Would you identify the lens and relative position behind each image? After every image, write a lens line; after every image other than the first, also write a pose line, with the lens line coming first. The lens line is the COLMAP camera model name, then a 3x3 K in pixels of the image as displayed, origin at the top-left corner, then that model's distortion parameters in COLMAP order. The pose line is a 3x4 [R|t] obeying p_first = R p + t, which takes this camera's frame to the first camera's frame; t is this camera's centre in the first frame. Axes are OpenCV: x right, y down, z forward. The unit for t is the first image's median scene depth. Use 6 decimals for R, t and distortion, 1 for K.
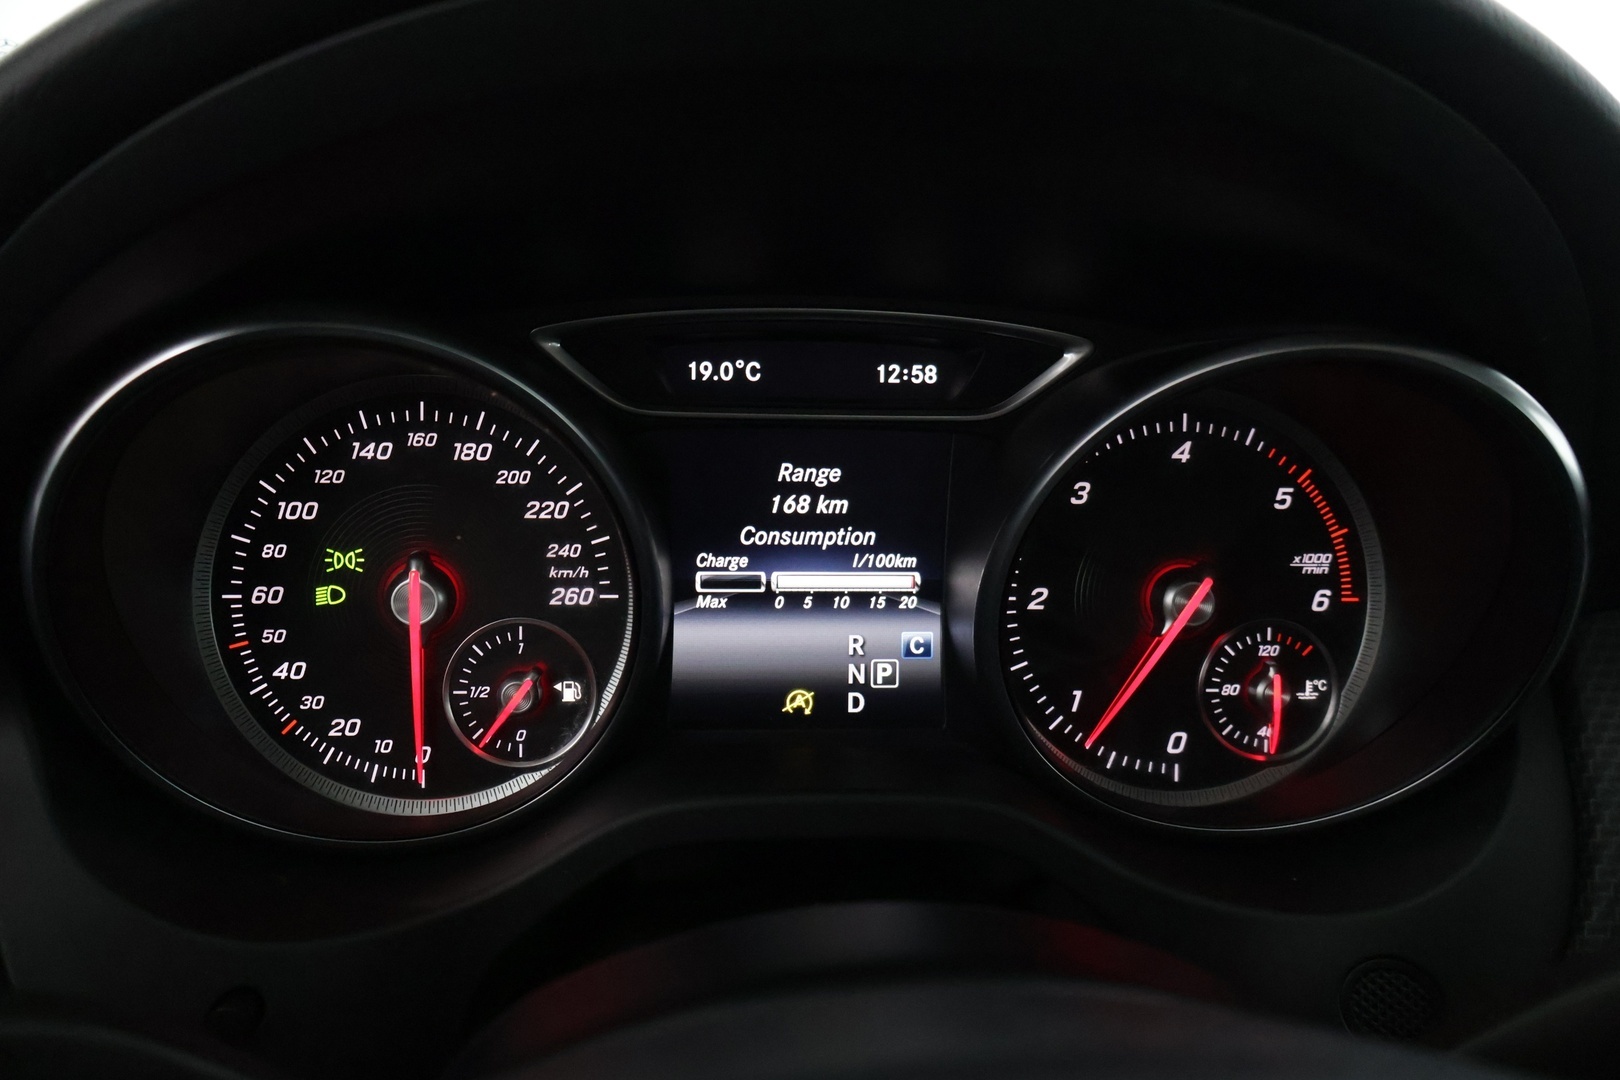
lens RADIAL K [[1366.2, 0, 816.1], [0, 1366.2, 556.7], [0, 0, 1]] dist [-0.003115, 0.013391]
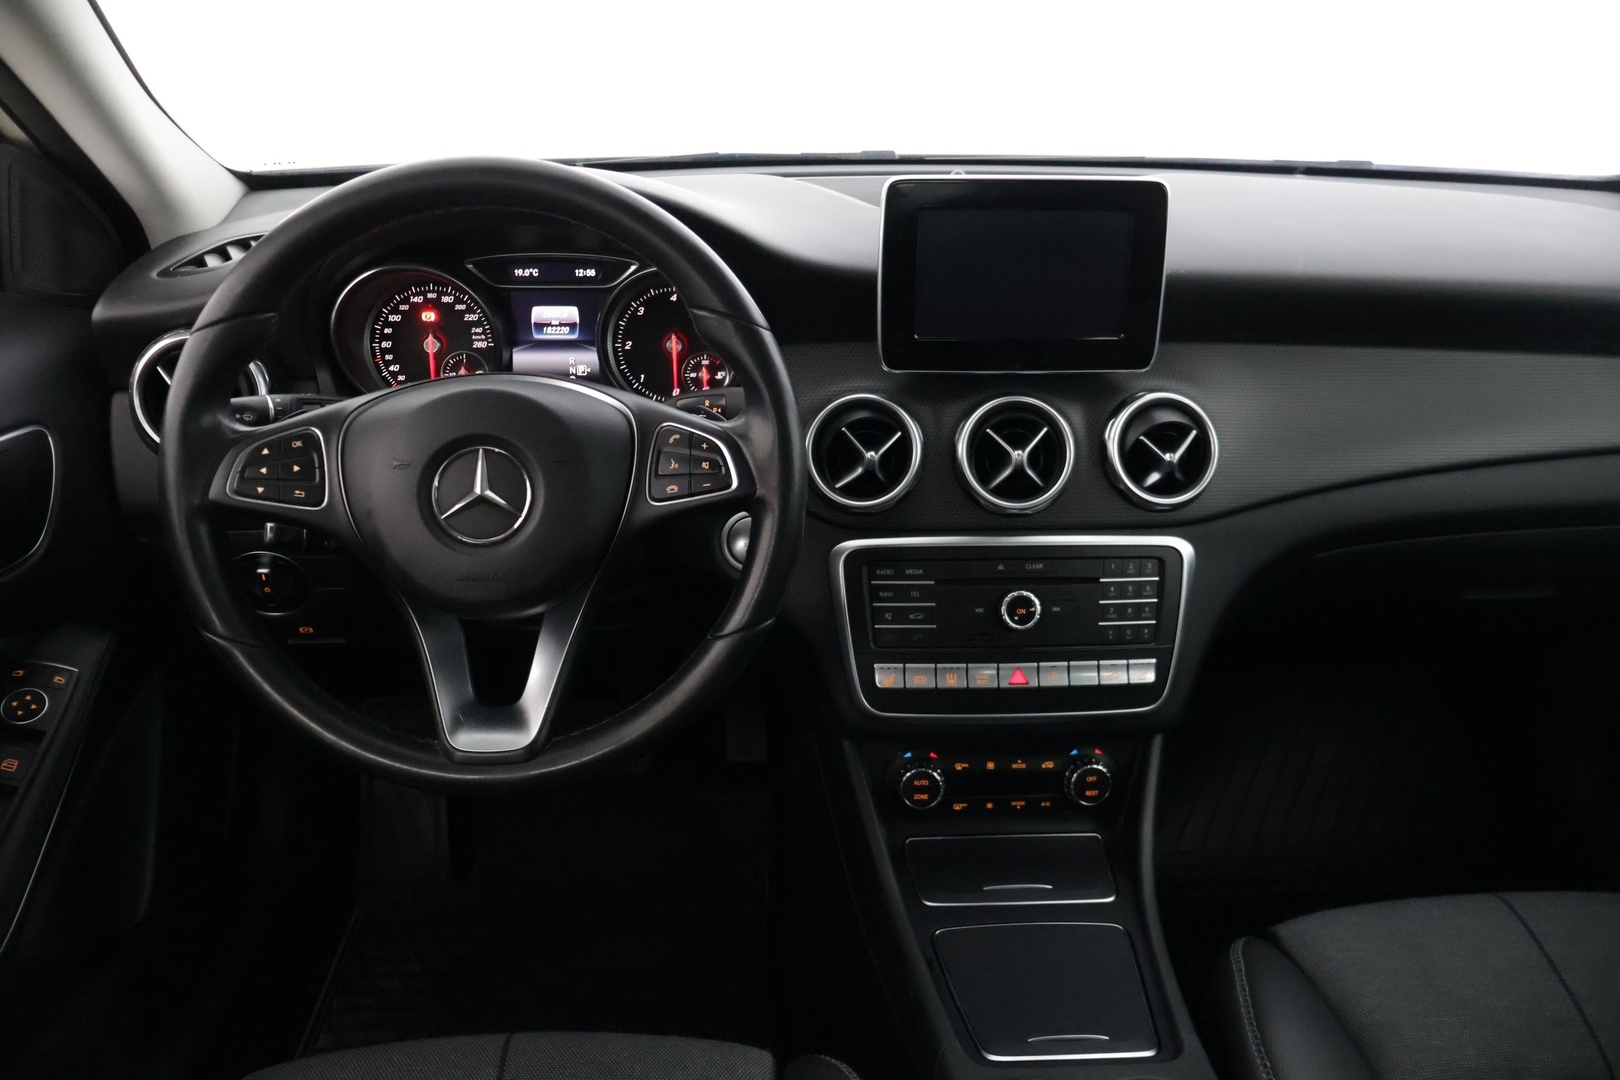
lens RADIAL K [[1366.2, 0, 805.2], [0, 1366.2, 536.1], [0, 0, 1]] dist [-0.003115, 0.013391]
pose [[0.999238, -0.000455, -0.039033, 0.711242], [0.004786, 0.993816, 0.110940, 0.123931], [0.038742, -0.111042, 0.993060, -2.210637]]
